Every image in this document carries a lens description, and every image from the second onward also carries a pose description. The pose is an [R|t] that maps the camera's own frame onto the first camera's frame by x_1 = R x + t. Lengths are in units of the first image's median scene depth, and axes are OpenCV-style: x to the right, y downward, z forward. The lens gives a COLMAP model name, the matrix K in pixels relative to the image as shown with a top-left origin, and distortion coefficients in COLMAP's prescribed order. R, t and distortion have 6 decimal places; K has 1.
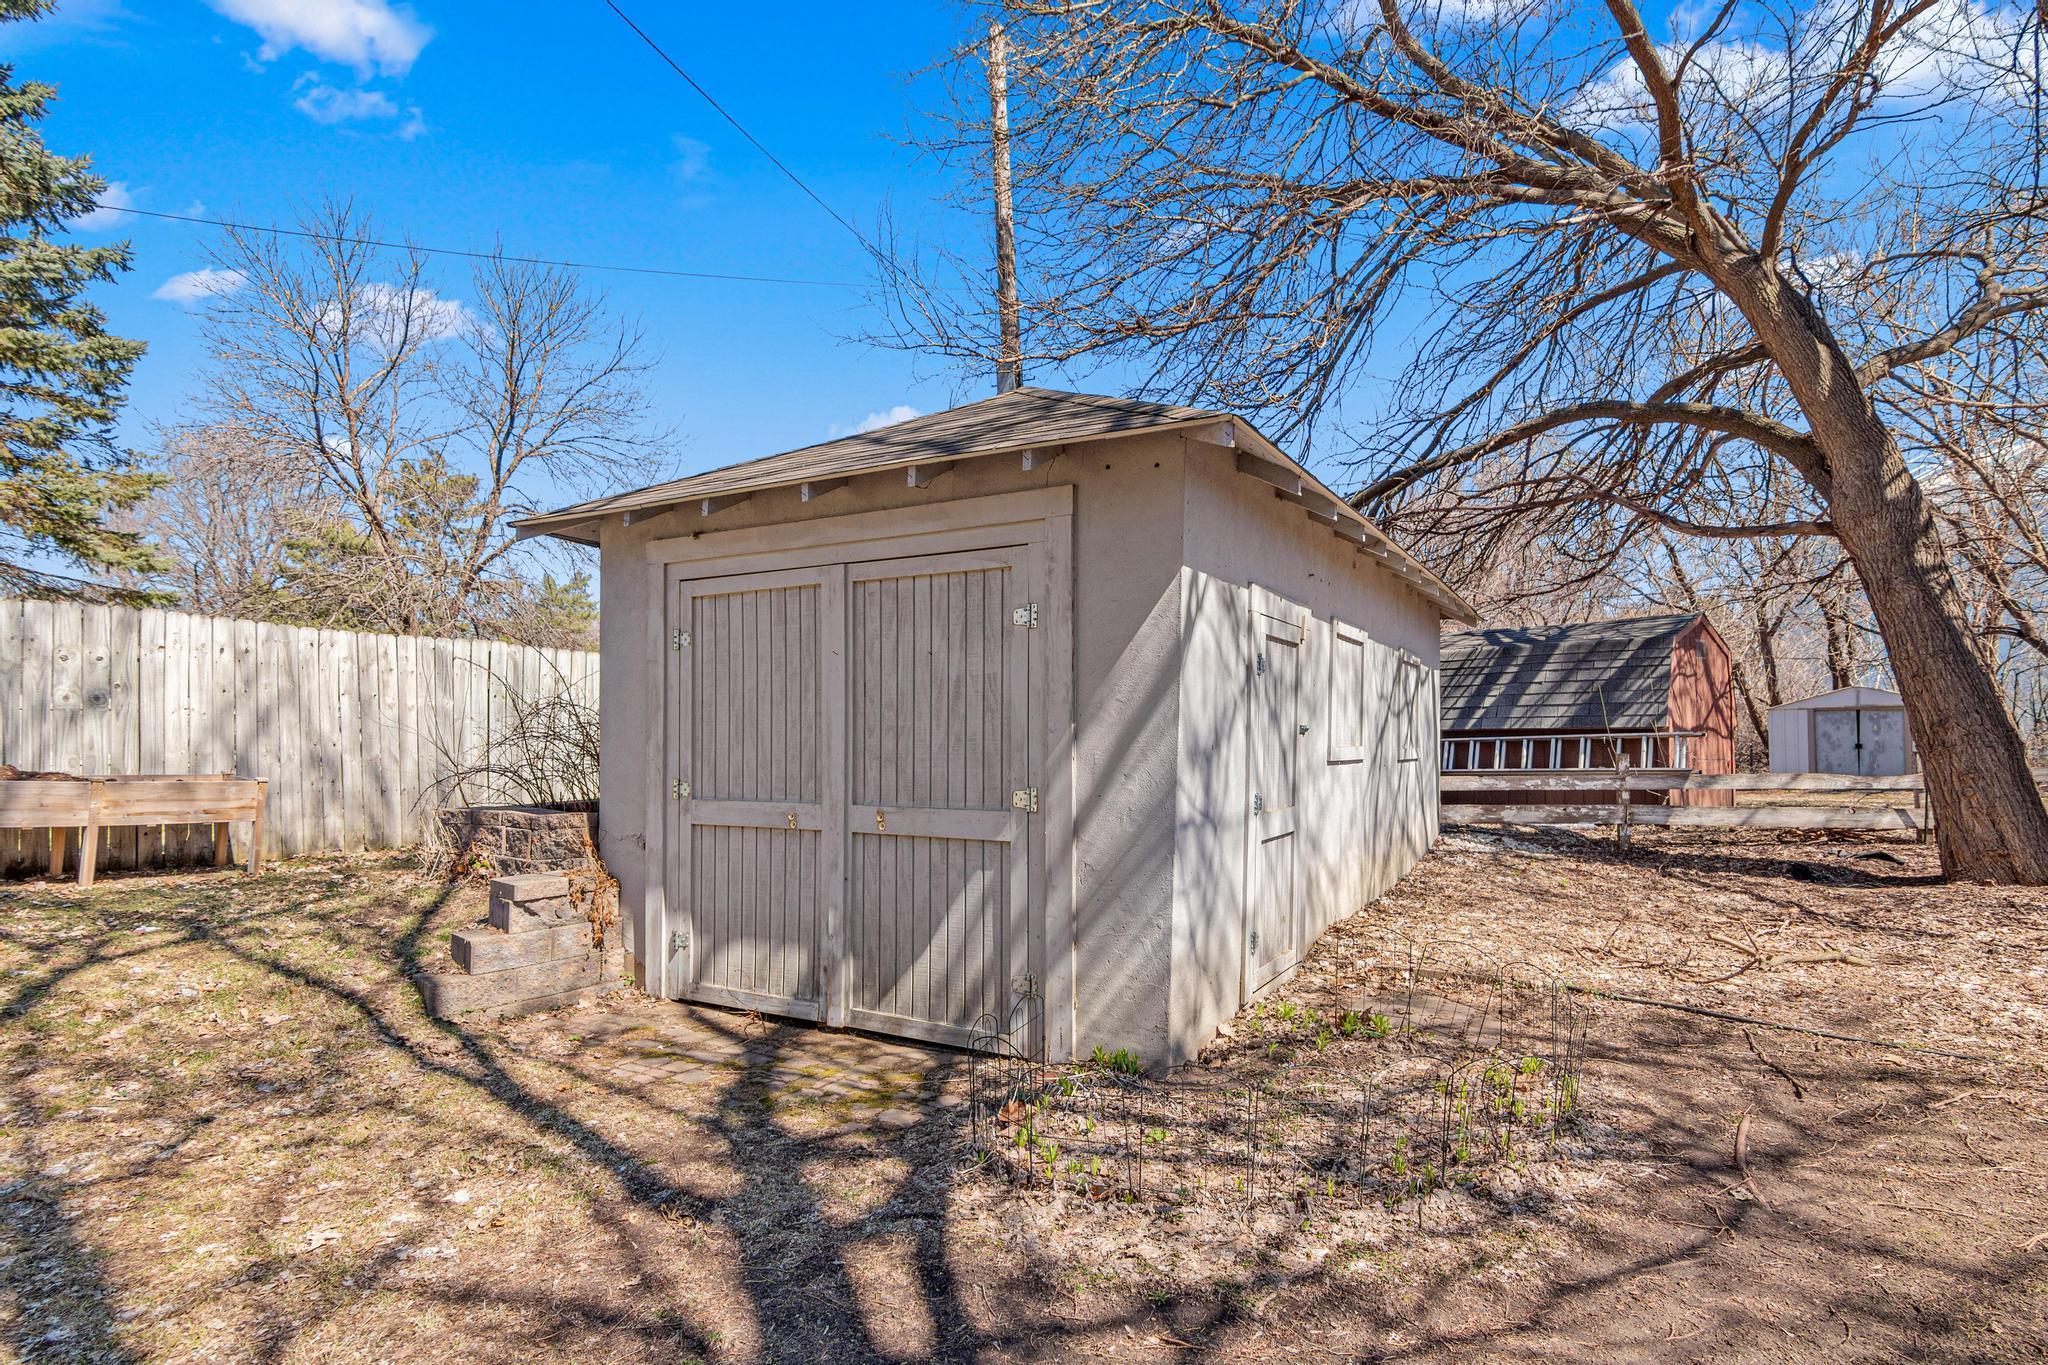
lens RADIAL K [[1056.9, 0, 1023.6], [0, 1056.9, 684.1], [0, 0, 1]] dist [-0.000178, 0.000591]
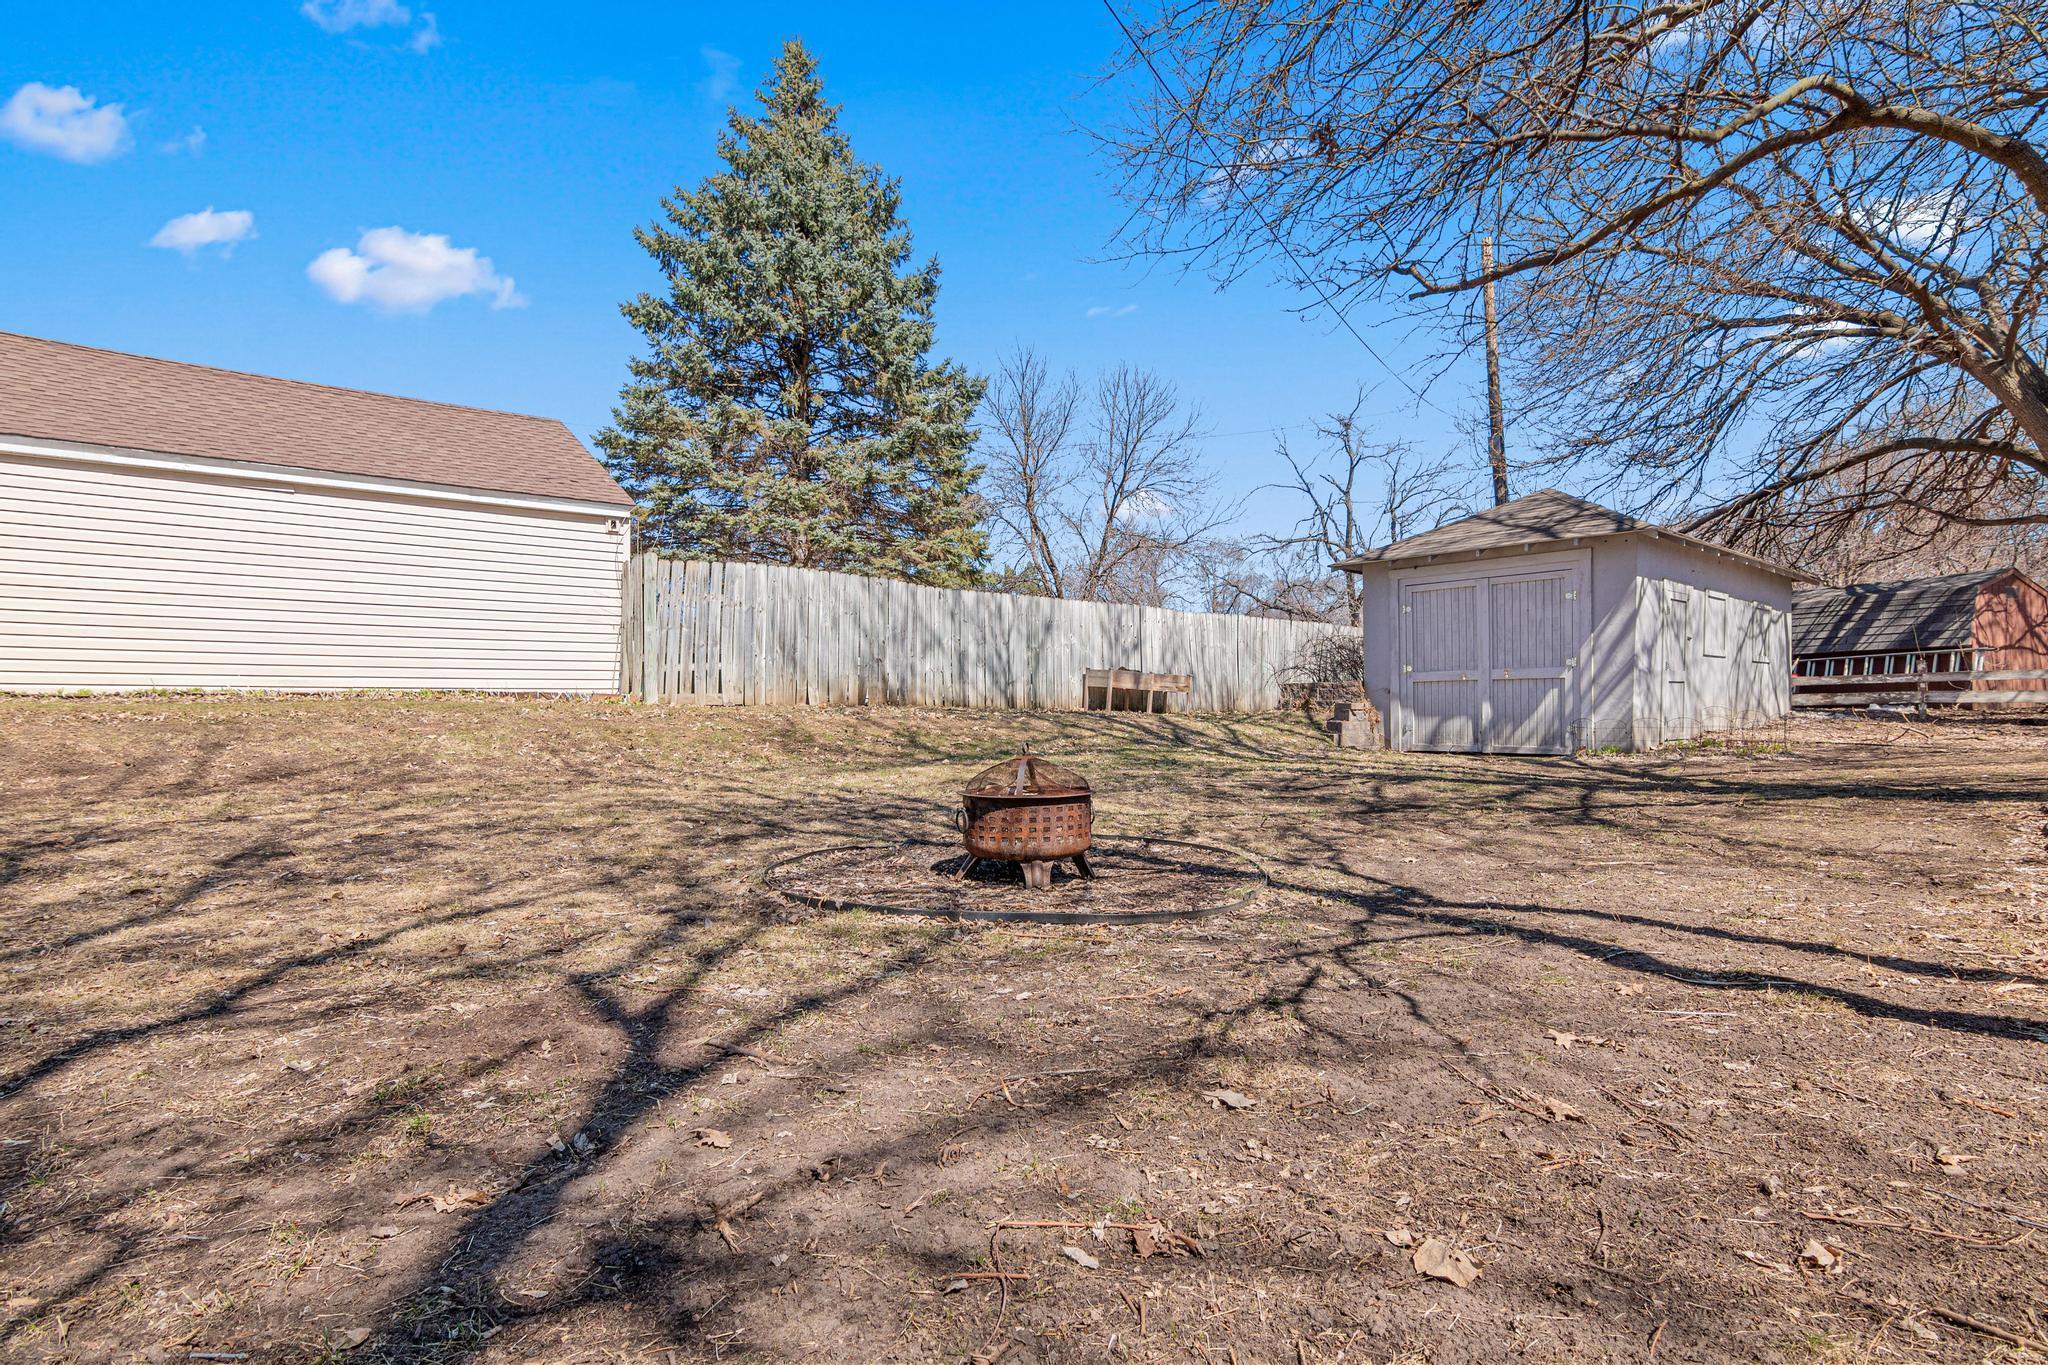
lens RADIAL K [[1056.9, 0, 1024.9], [0, 1056.9, 680.3], [0, 0, 1]] dist [-0.000178, 0.000591]
pose [[0.947257, -0.012410, -0.320233, -0.206393], [0.021532, 0.999457, 0.024958, 0.023850], [0.319750, -0.030537, 0.947010, -0.911517]]
